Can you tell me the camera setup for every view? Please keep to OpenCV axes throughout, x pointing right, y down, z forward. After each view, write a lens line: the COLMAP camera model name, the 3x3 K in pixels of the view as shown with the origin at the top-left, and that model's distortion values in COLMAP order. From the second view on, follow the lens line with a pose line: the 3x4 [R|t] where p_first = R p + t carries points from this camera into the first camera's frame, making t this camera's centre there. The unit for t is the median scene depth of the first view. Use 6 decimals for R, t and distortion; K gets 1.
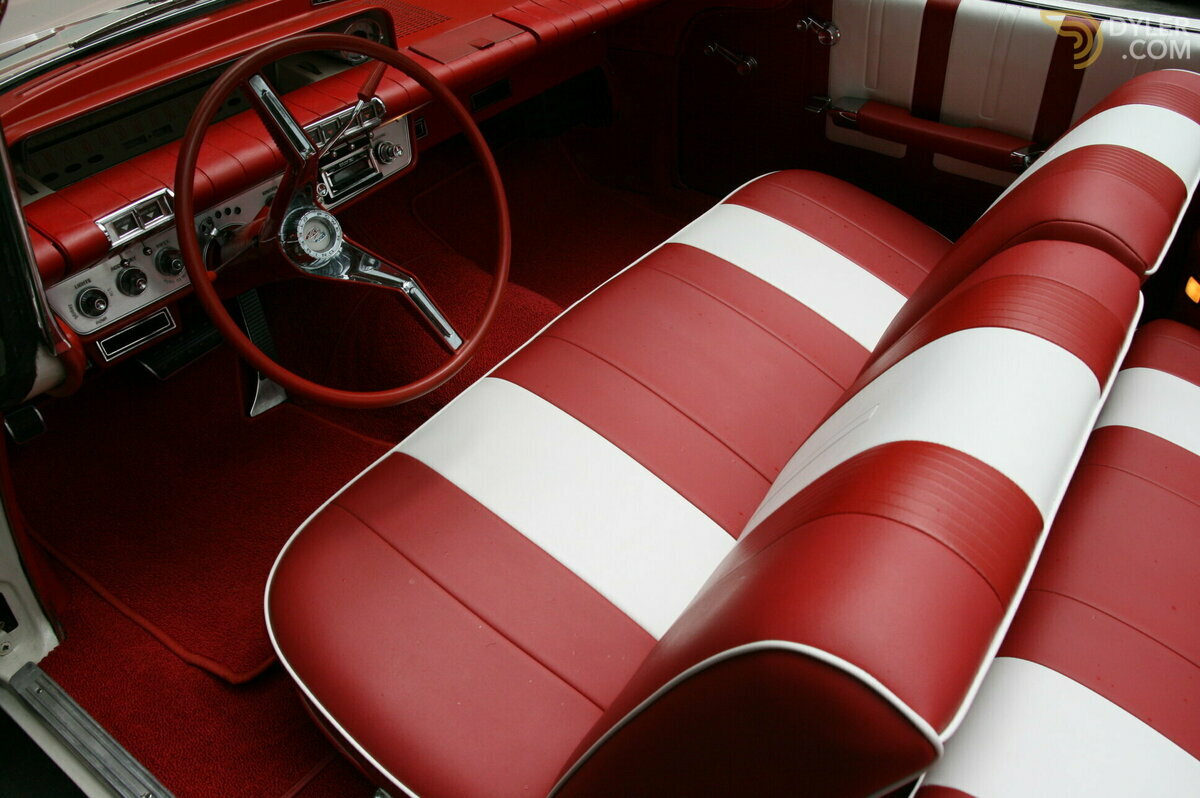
lens RADIAL K [[938.8, 0, 600.0], [0, 938.8, 406.0], [0, 0, 1]] dist [-0.139982, 0.109237]
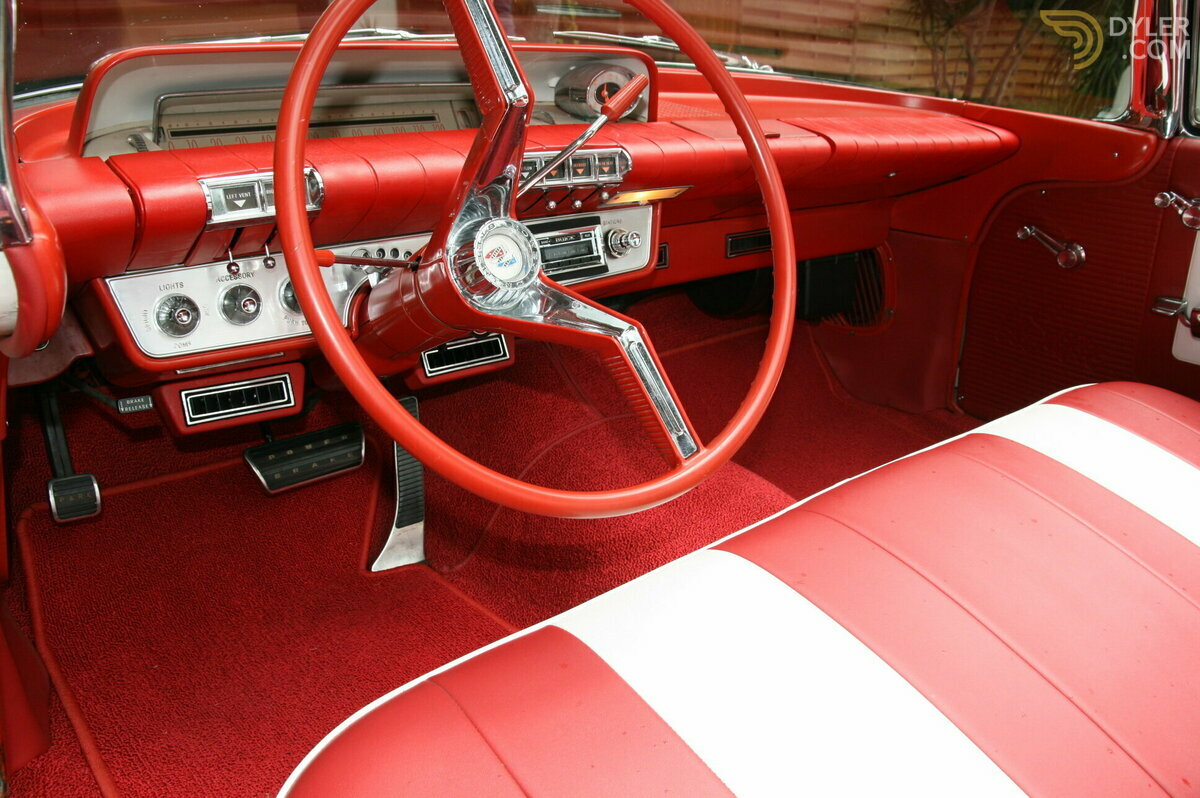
lens RADIAL K [[938.8, 0, 600.0], [0, 938.8, 406.0], [0, 0, 1]] dist [-0.139982, 0.109237]
pose [[0.966964, 0.141379, -0.212115, -0.066007], [-0.197192, 0.942177, -0.270957, 0.062280], [0.161542, 0.303833, 0.938930, 0.324790]]
